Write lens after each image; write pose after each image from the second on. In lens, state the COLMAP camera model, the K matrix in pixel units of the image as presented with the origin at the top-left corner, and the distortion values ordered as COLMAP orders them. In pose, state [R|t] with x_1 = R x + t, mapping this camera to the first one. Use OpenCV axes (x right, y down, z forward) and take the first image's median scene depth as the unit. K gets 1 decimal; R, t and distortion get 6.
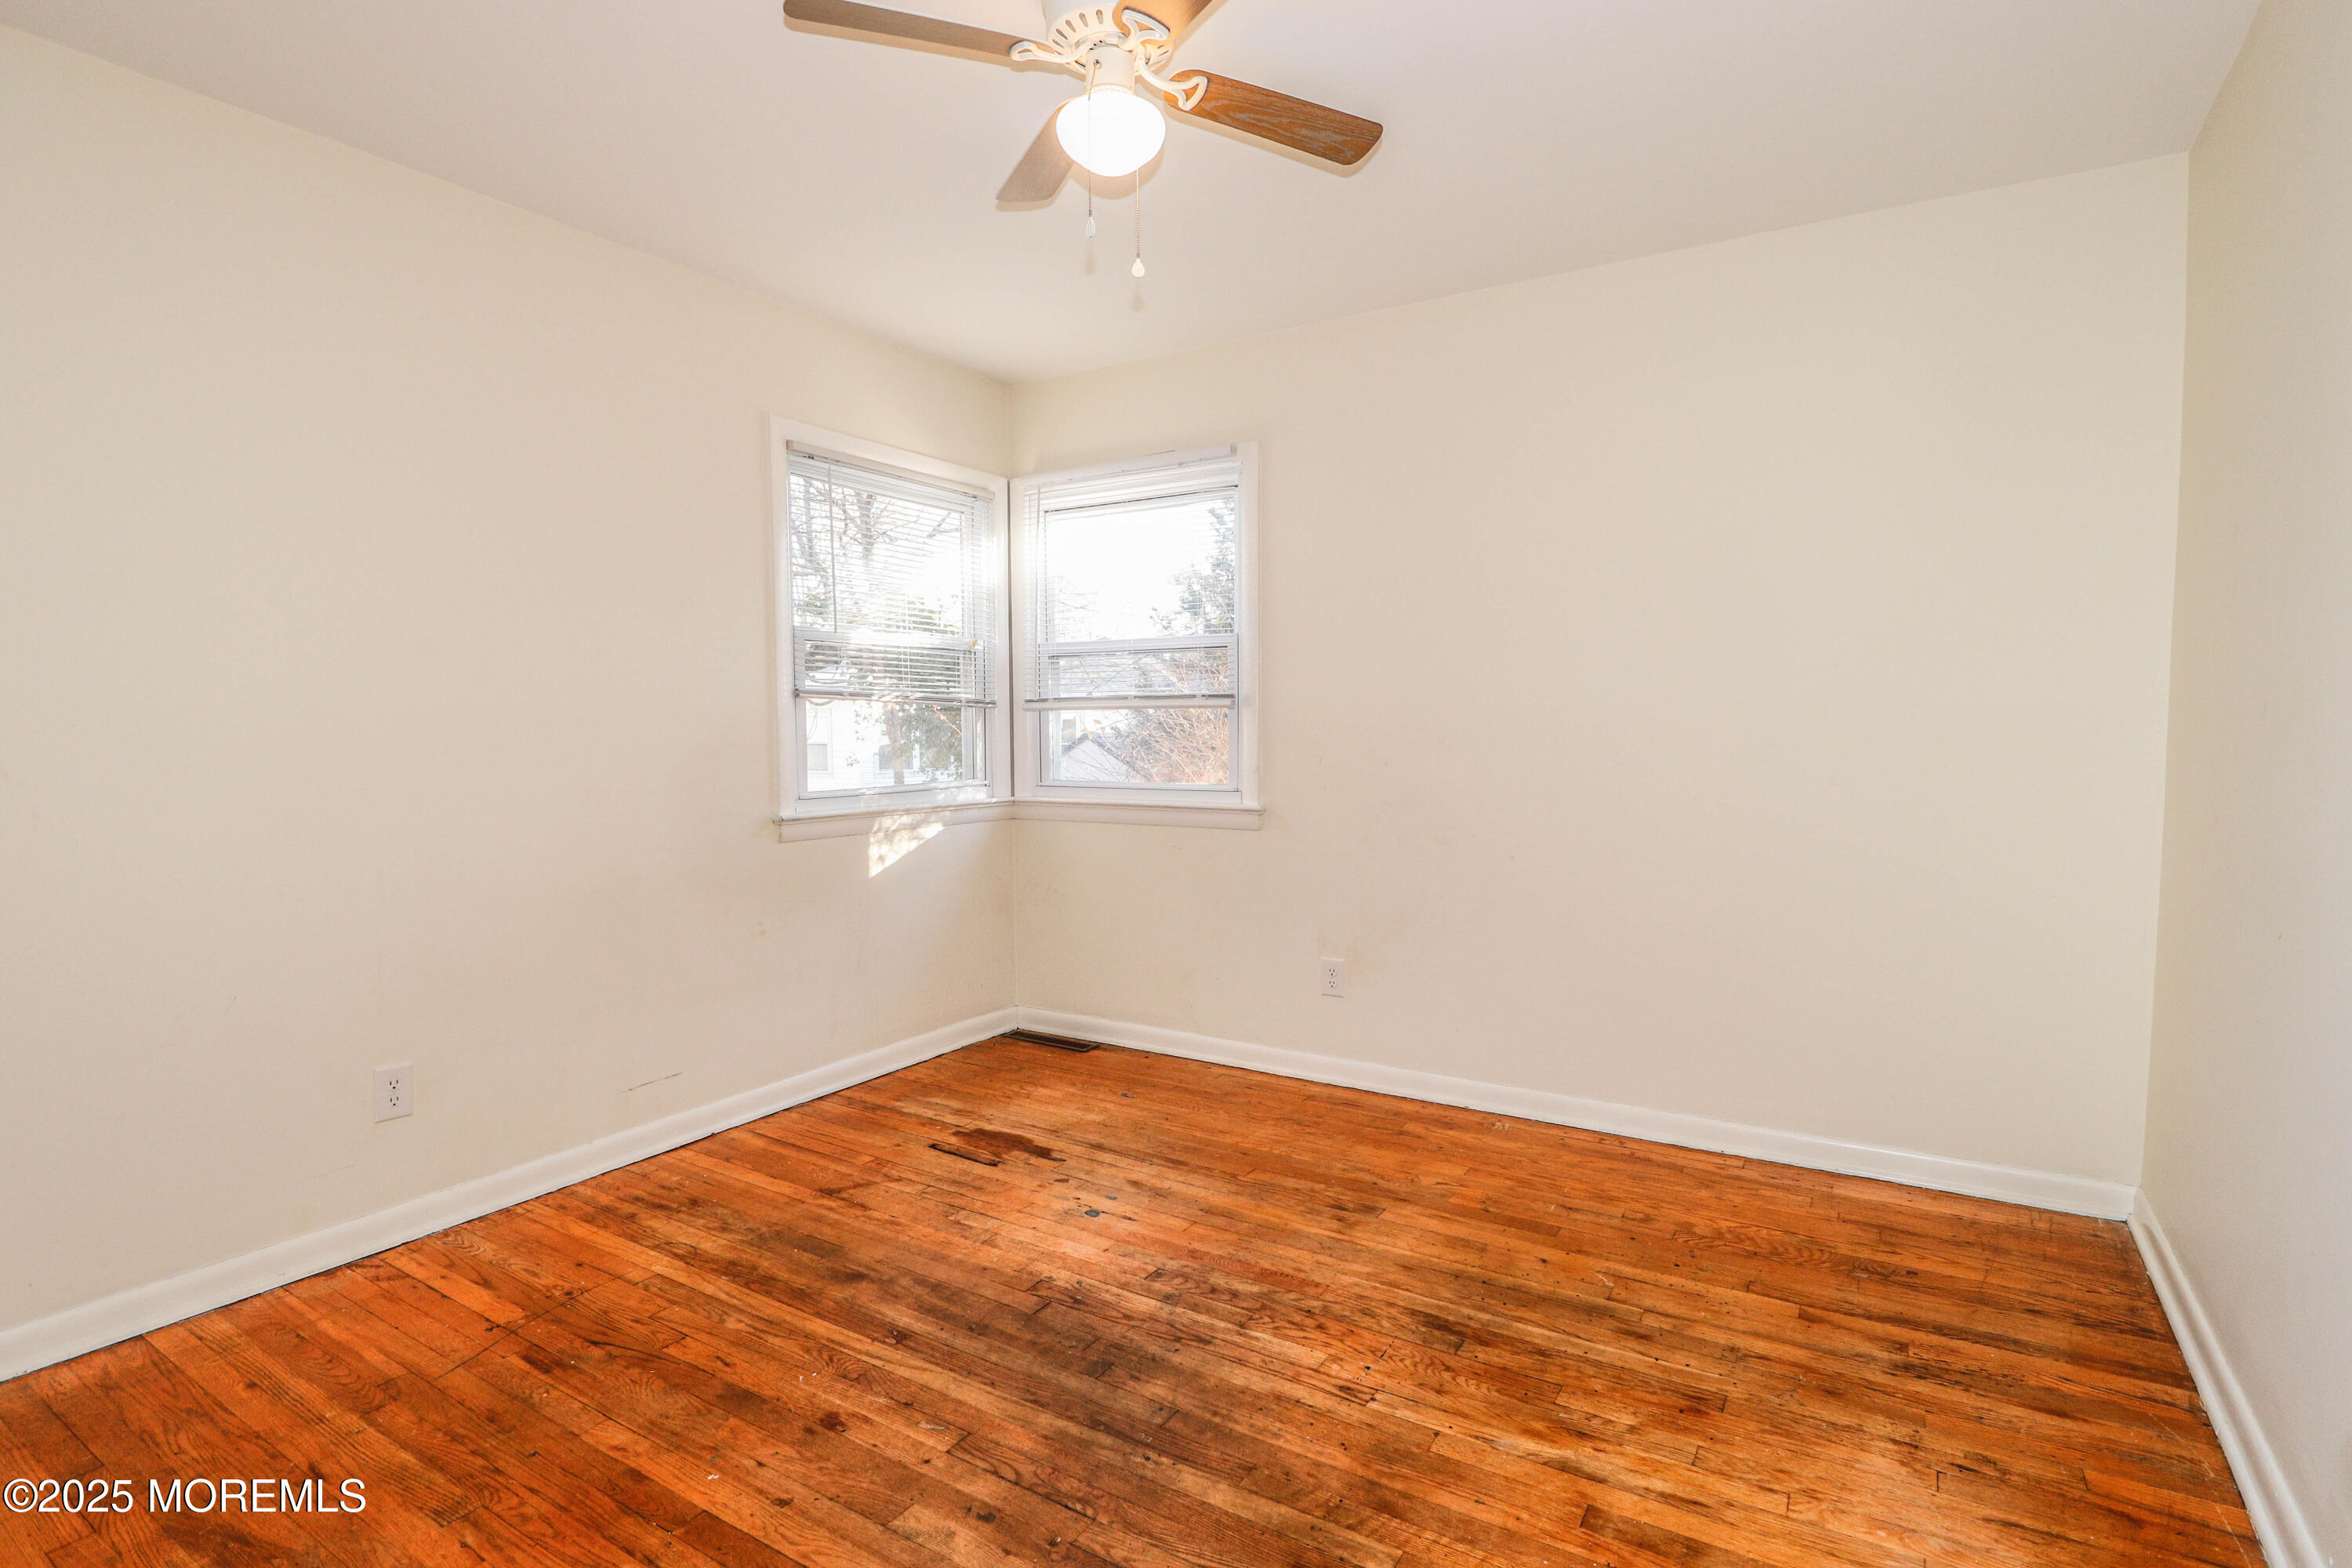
lens RADIAL K [[1099.9, 0, 1172.9], [0, 1099.9, 773.5], [0, 0, 1]] dist [0.000002, -0.012857]
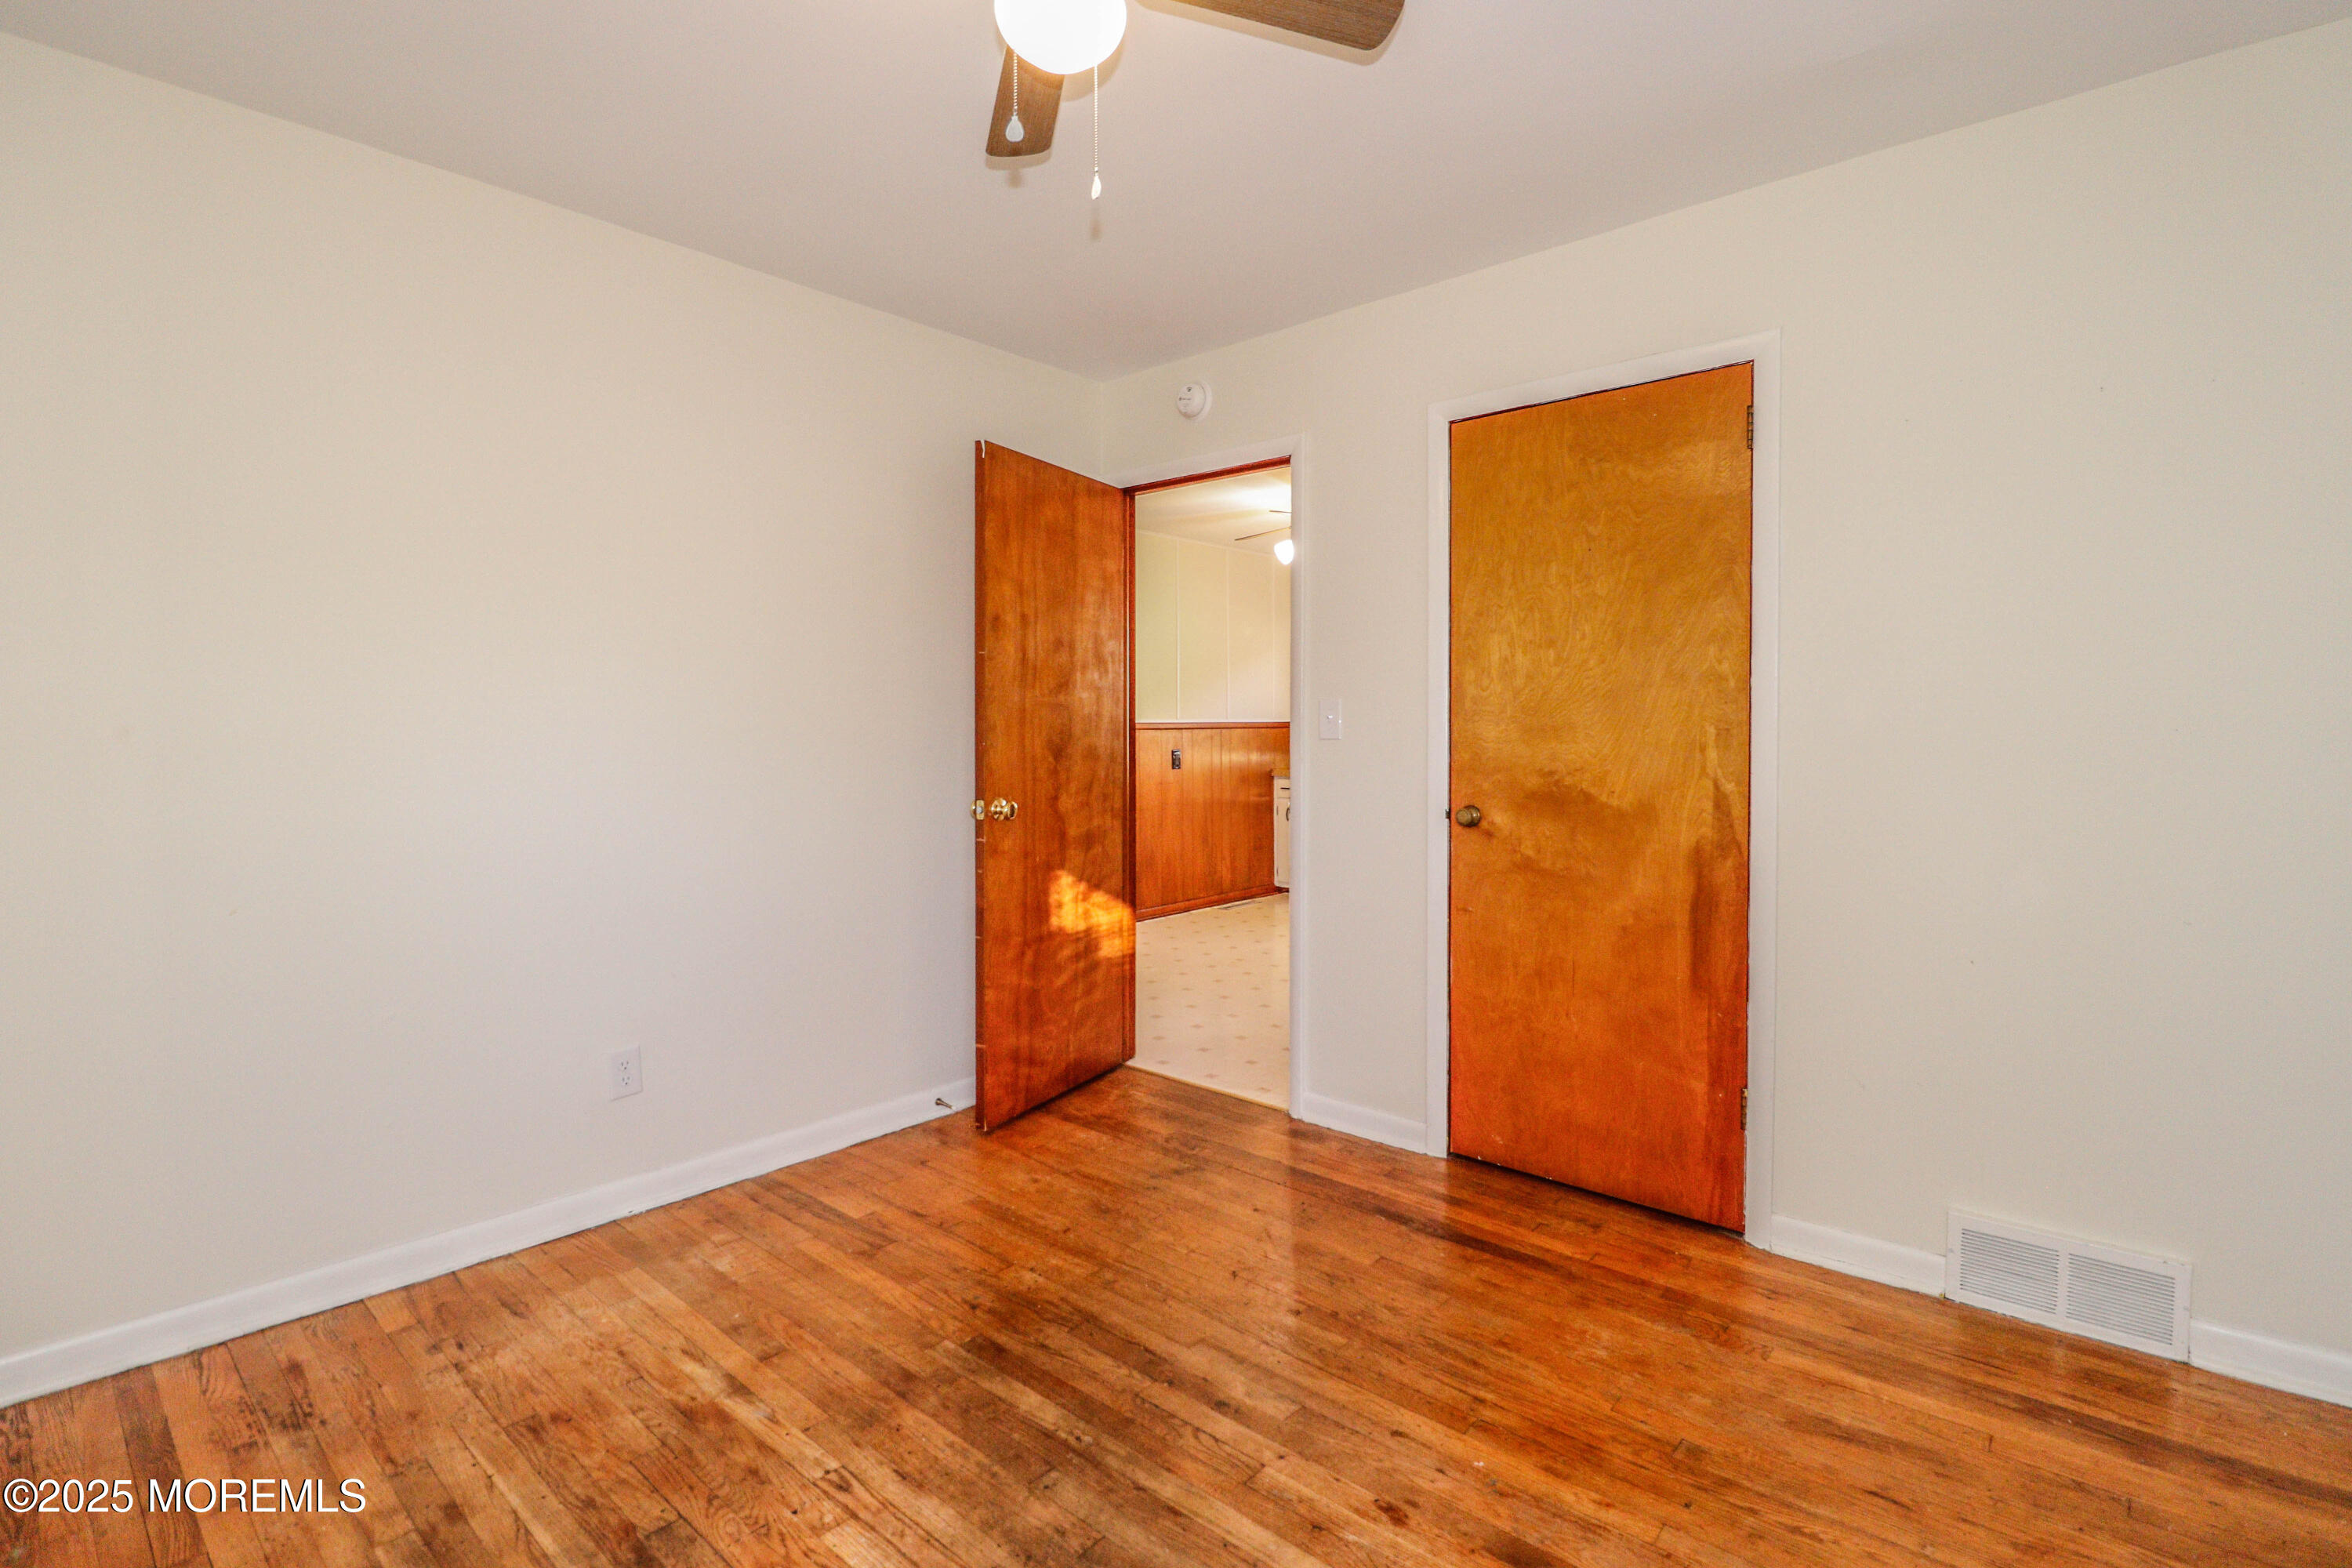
lens RADIAL K [[1099.9, 0, 1172.9], [0, 1099.9, 773.5], [0, 0, 1]] dist [0.000002, -0.012857]
pose [[-0.986774, 0.001617, 0.162095, -0.280319], [0.015082, 0.996529, 0.081874, -0.113131], [-0.161400, 0.083235, -0.983373, 1.911216]]
